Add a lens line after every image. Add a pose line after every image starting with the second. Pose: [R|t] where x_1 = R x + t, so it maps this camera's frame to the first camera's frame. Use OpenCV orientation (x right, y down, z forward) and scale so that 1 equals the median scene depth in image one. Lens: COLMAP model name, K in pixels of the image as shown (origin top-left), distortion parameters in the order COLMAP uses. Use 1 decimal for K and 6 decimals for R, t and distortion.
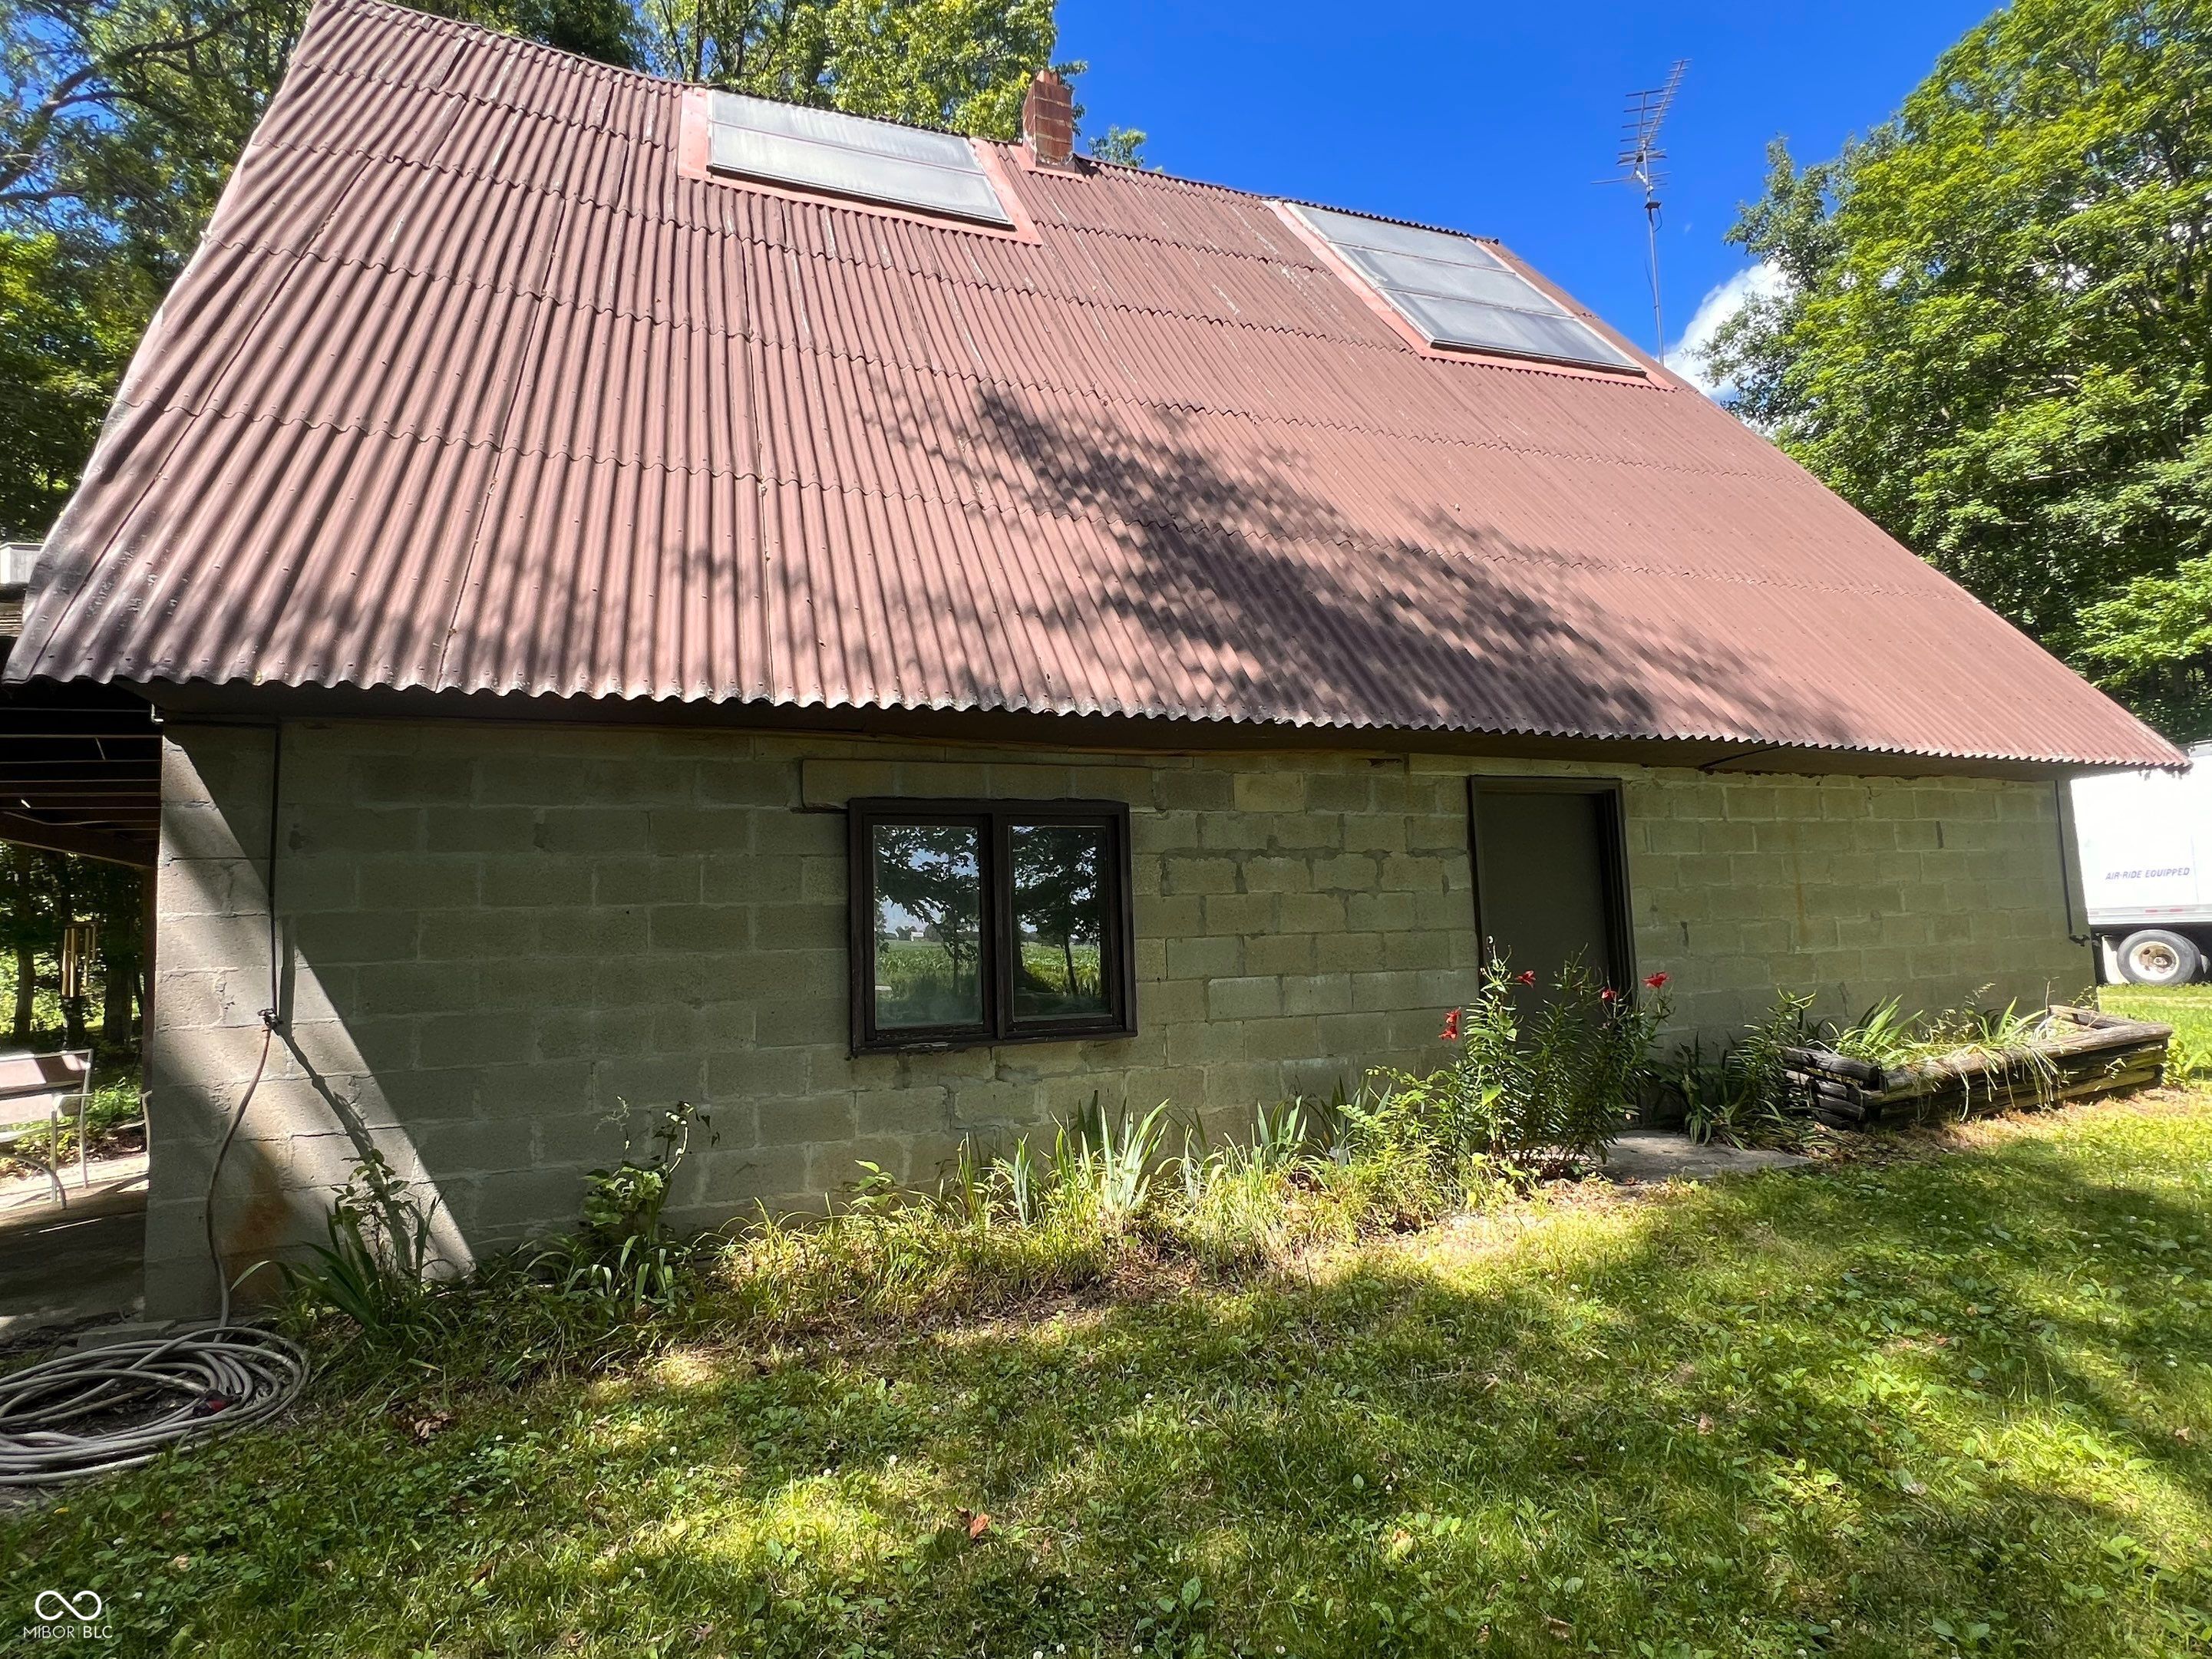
lens RADIAL K [[891.6, 0, 1107.2], [0, 891.6, 834.9], [0, 0, 1]] dist [-0.002664, 0.000150]
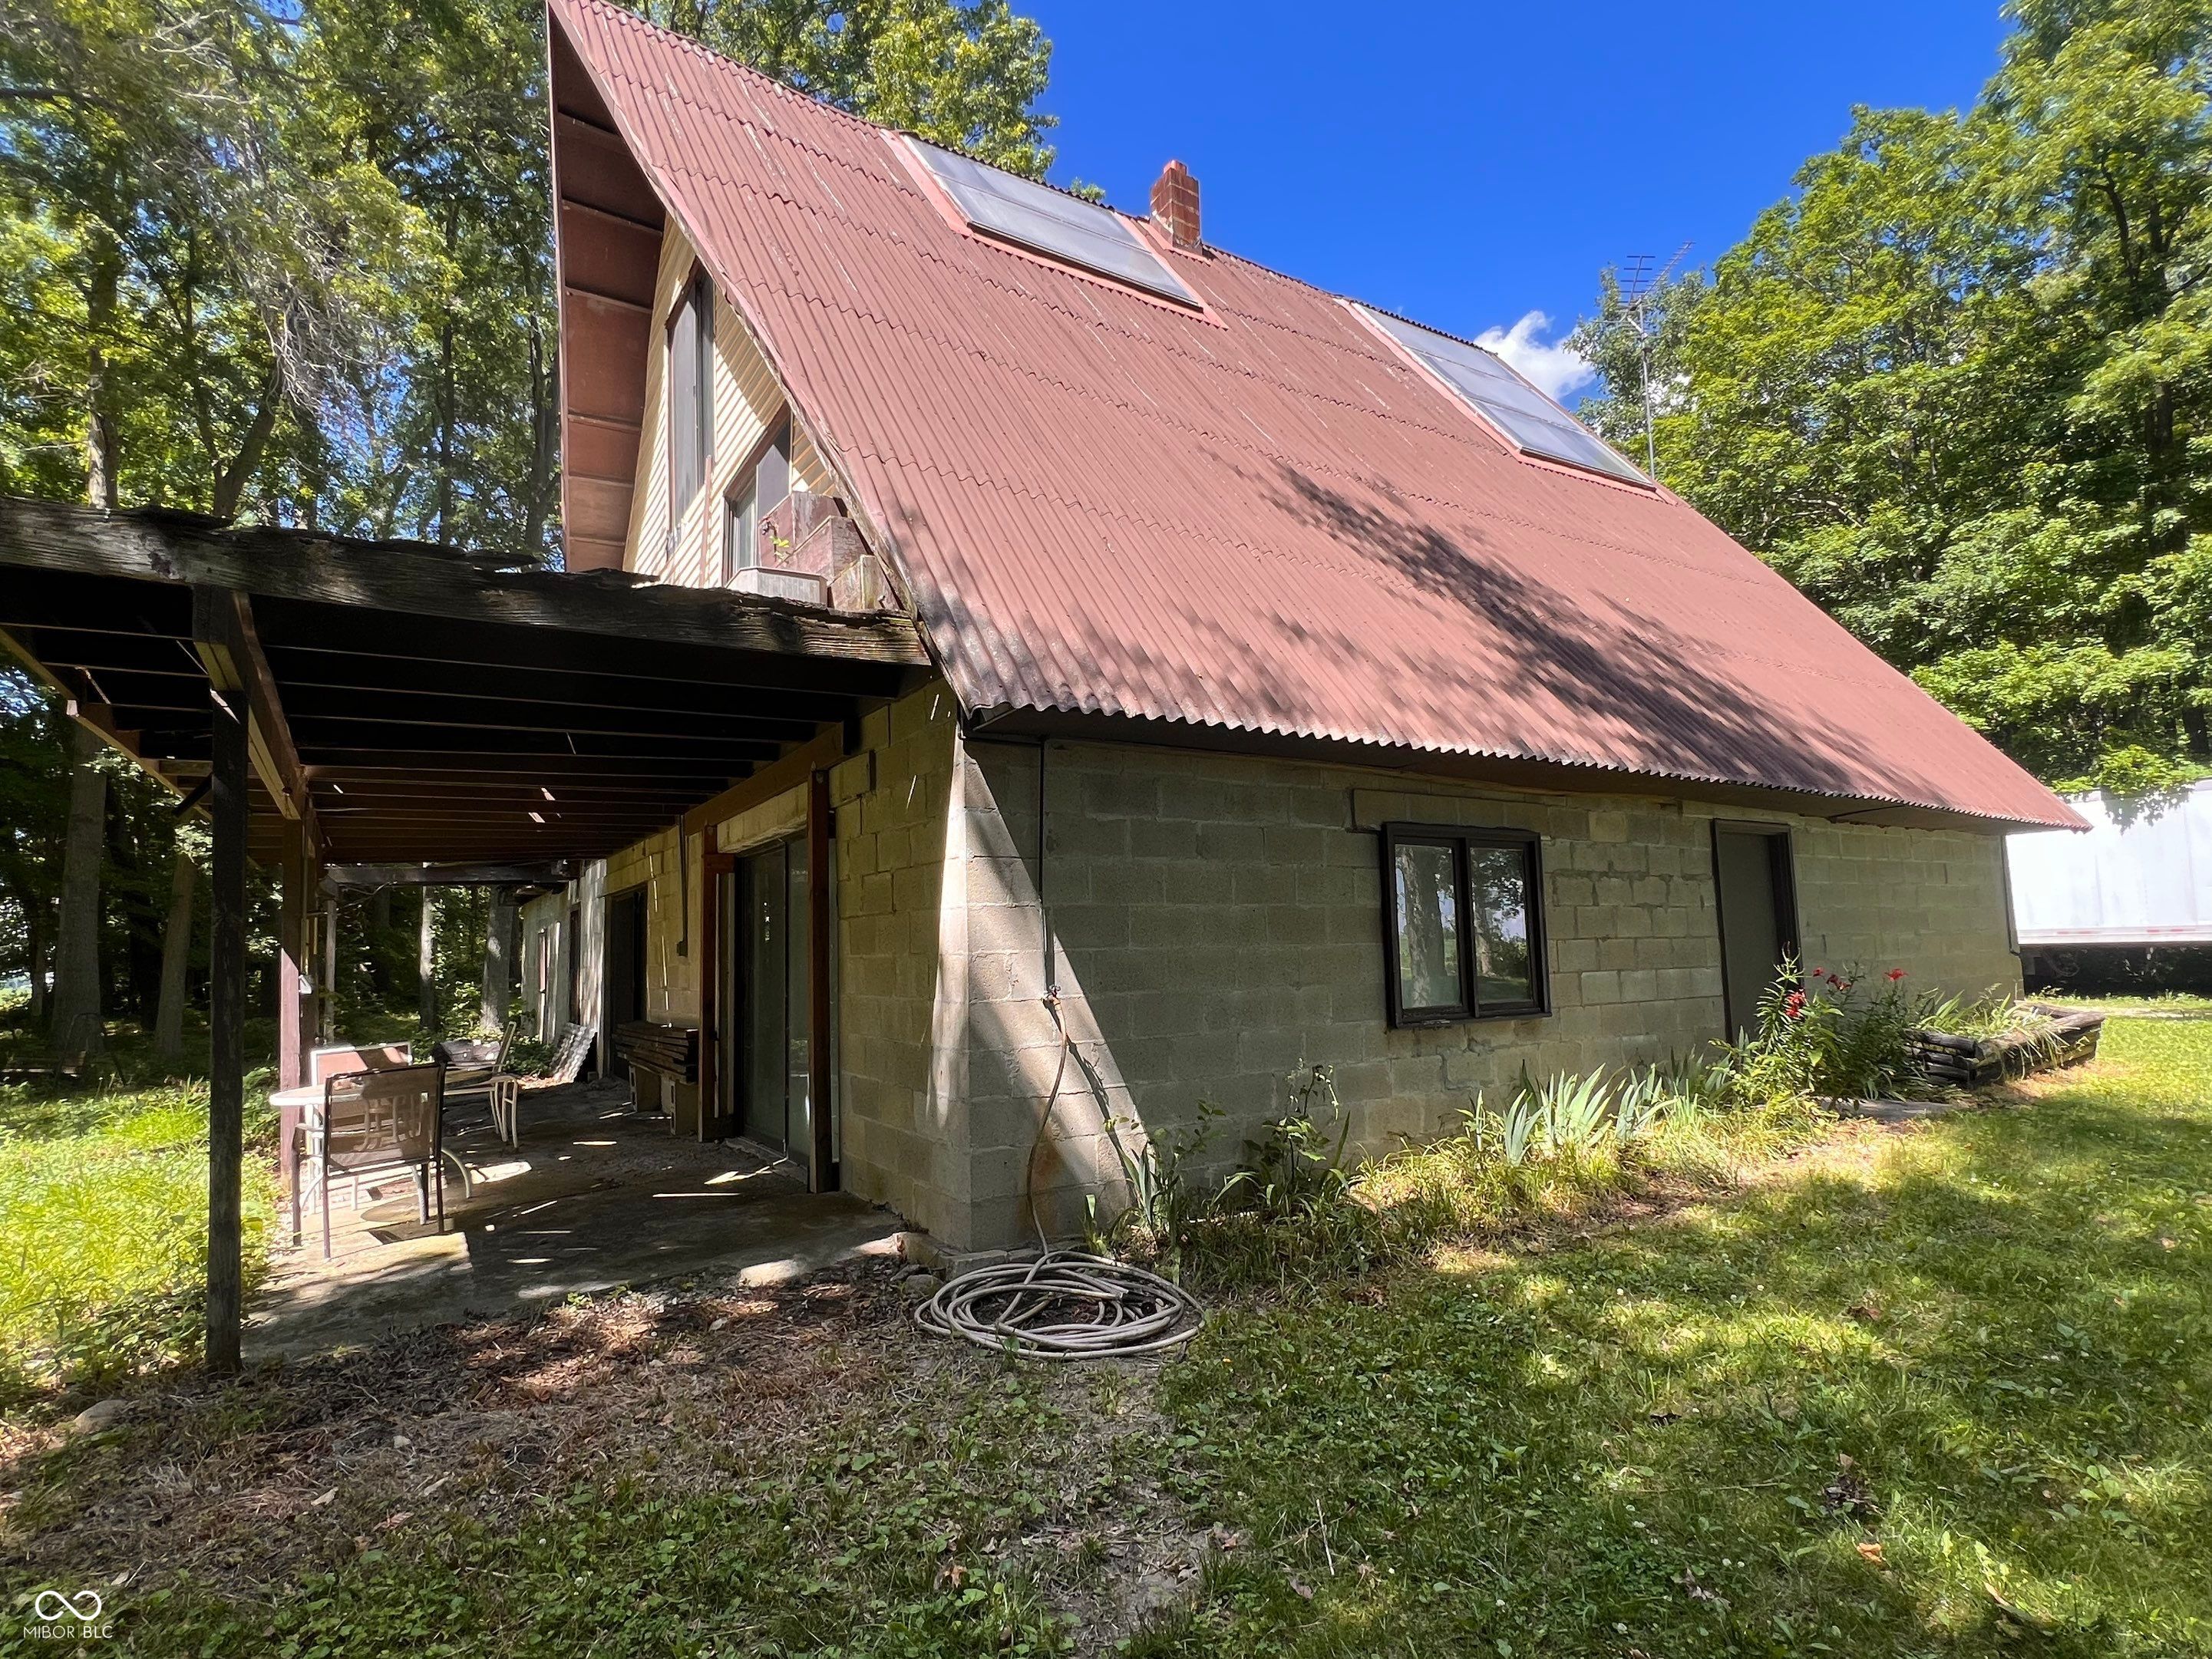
lens RADIAL K [[891.6, 0, 1103.9], [0, 891.6, 823.0], [0, 0, 1]] dist [-0.002664, 0.000150]
pose [[0.982803, 0.038310, 0.180637, -0.765292], [-0.033298, 0.998974, -0.030695, 0.009543], [-0.181628, 0.024153, 0.983071, -0.129131]]
